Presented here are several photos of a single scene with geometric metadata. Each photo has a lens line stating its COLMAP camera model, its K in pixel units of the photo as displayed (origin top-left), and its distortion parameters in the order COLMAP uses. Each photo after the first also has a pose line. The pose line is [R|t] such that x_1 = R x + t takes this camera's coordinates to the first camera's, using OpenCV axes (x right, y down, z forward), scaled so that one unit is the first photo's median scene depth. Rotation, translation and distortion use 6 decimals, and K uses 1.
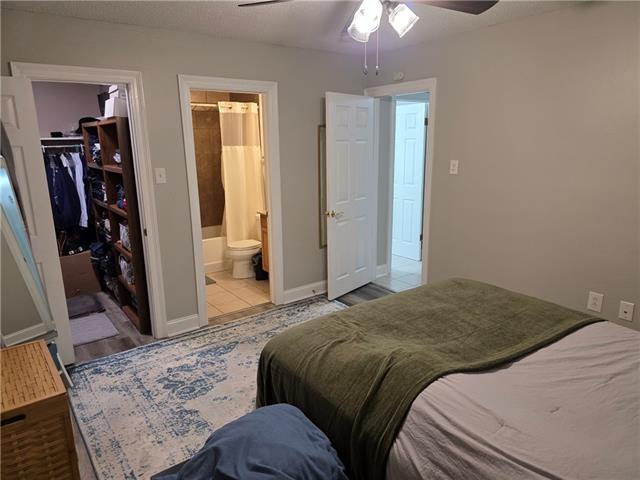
lens RADIAL K [[432.5, 0, 322.4], [0, 432.5, 241.7], [0, 0, 1]] dist [0.030443, -0.010176]
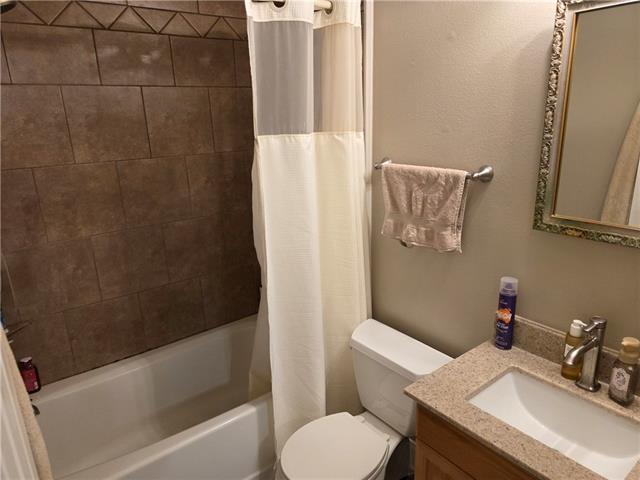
lens RADIAL K [[432.5, 0, 317.4], [0, 432.5, 239.2], [0, 0, 1]] dist [0.030443, -0.010176]
pose [[0.999807, -0.019622, 0.000518, -0.186405], [0.019584, 0.998955, 0.041302, -0.157595], [-0.001327, -0.041284, 0.999147, 0.684081]]
